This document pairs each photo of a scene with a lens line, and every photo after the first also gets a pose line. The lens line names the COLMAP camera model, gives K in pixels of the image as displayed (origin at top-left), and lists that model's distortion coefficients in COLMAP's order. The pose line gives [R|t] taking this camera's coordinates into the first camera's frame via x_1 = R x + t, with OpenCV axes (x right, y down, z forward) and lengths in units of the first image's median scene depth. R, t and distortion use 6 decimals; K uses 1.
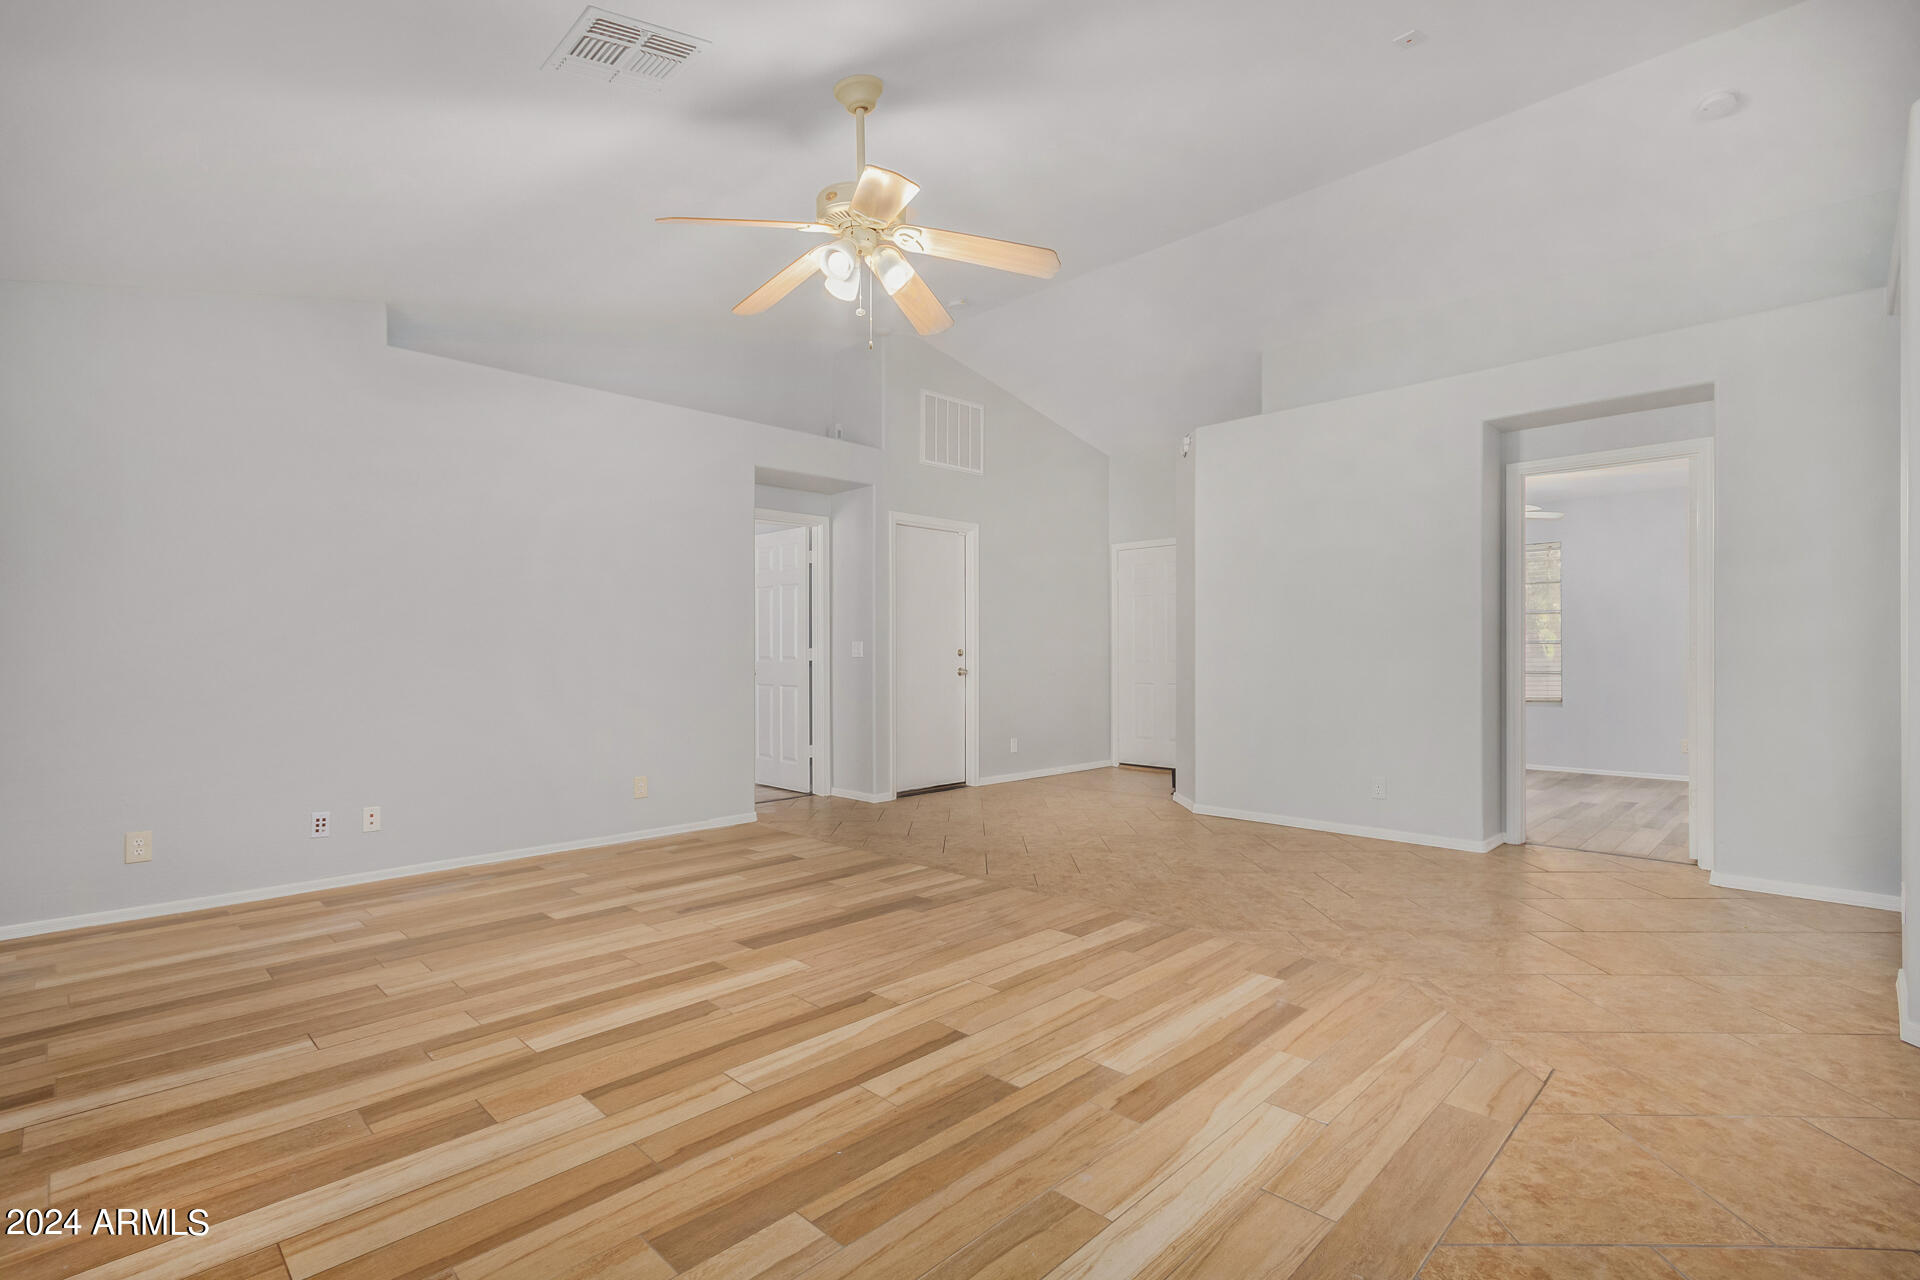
lens RADIAL K [[884.5, 0, 958.6], [0, 884.5, 645.6], [0, 0, 1]] dist [0.000506, 0.002614]
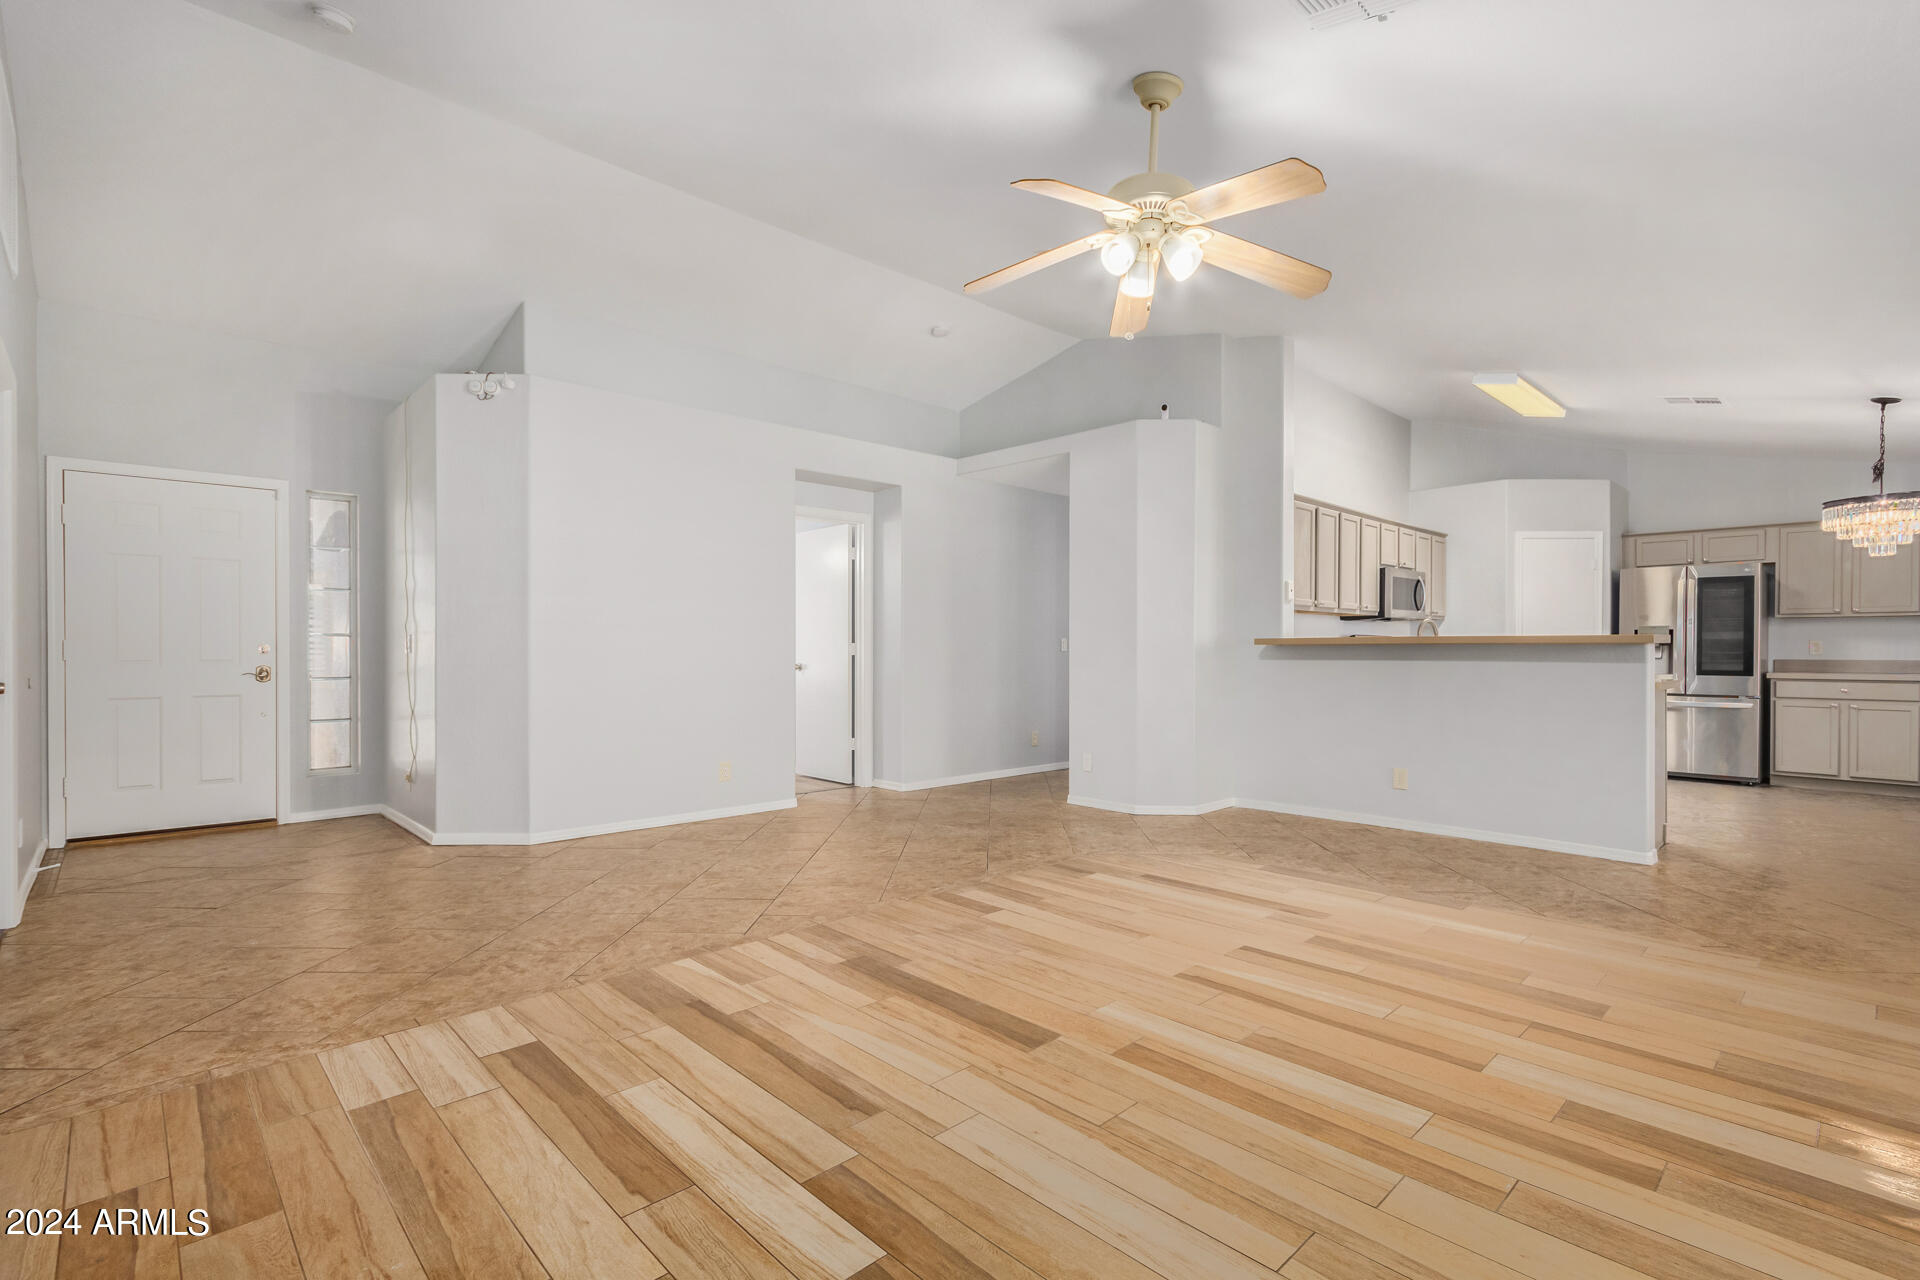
lens RADIAL K [[884.5, 0, 962.5], [0, 884.5, 653.9], [0, 0, 1]] dist [0.000506, 0.002614]
pose [[0.030041, -0.002602, 0.999545, -1.012678], [-0.011887, 0.999925, 0.002960, 0.010042], [-0.999478, -0.011971, 0.030007, 1.076325]]
